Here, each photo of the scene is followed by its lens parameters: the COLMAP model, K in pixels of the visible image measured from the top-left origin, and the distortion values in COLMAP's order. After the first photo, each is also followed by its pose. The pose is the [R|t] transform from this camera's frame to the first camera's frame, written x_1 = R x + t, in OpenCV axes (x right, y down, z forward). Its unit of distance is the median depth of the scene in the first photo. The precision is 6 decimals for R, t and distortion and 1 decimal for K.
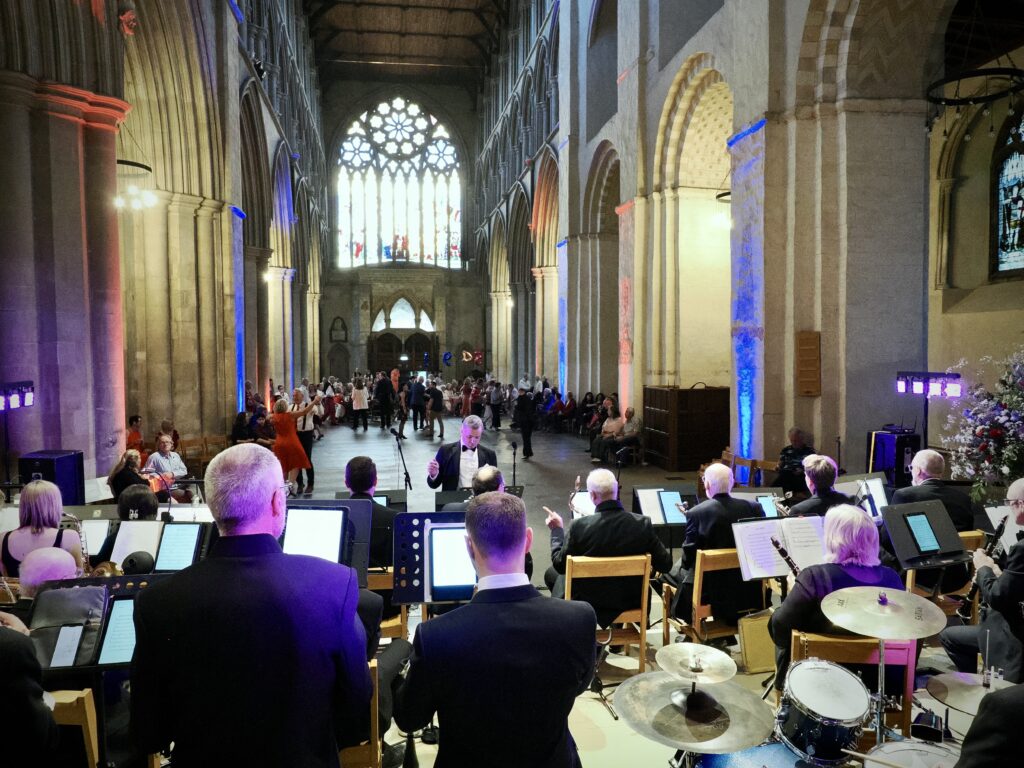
lens RADIAL K [[753.8, 0, 507.6], [0, 753.8, 381.6], [0, 0, 1]] dist [-0.012350, -0.003792]
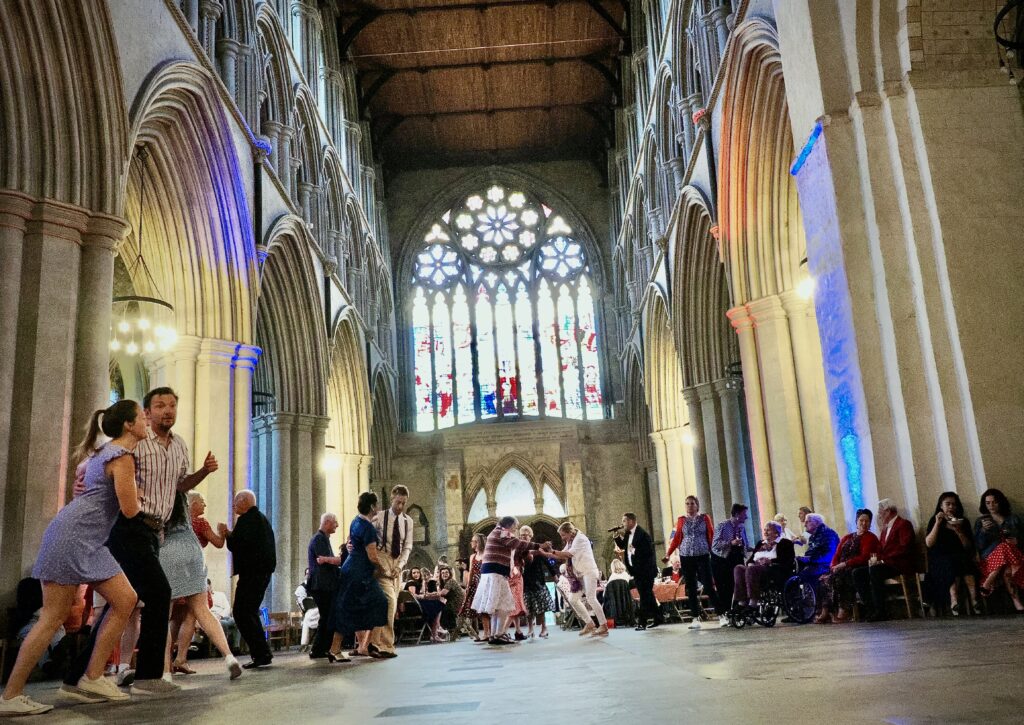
lens RADIAL K [[961.8, 0, 520.6], [0, 961.8, 365.5], [0, 0, 1]] dist [0.002832, 0.000000]
pose [[0.984328, -0.095885, -0.148002, -0.006398], [0.051817, 0.959477, -0.276982, 0.028234], [0.168563, 0.264972, 0.949409, 0.208671]]
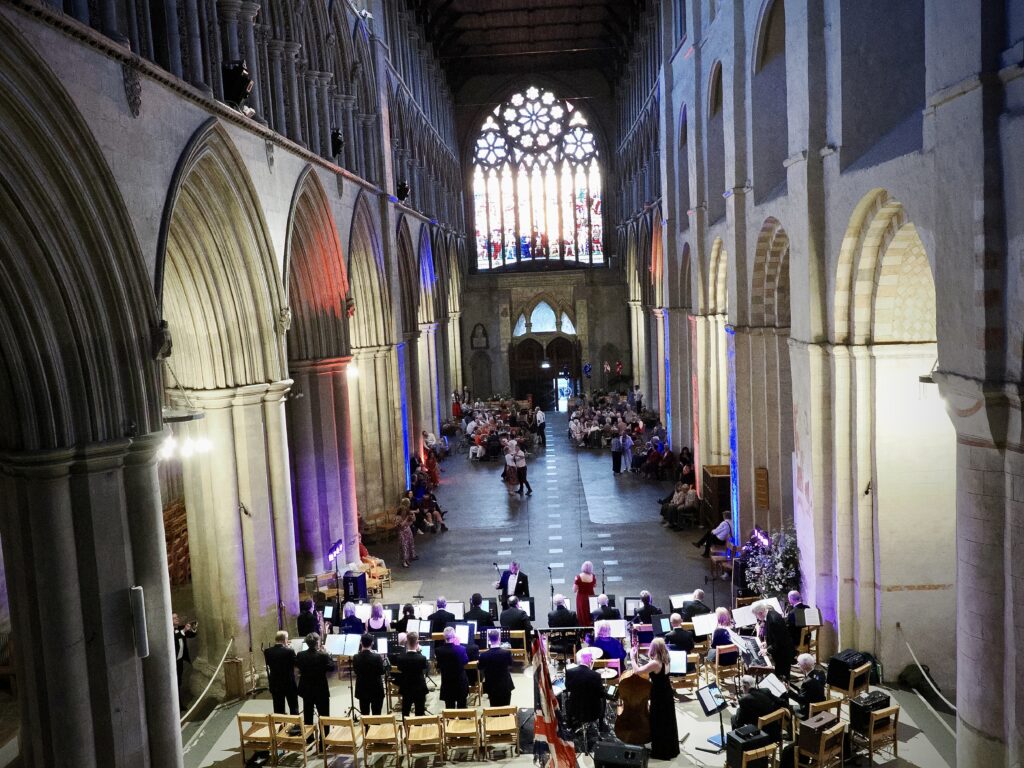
lens RADIAL K [[909.8, 0, 509.1], [0, 909.8, 389.0], [0, 0, 1]] dist [-0.001186, 0.003055]
pose [[0.980710, -0.023682, -0.194029, 0.040594], [0.034009, 0.998167, 0.050066, -0.055689], [0.192487, -0.055699, 0.979717, -0.153703]]
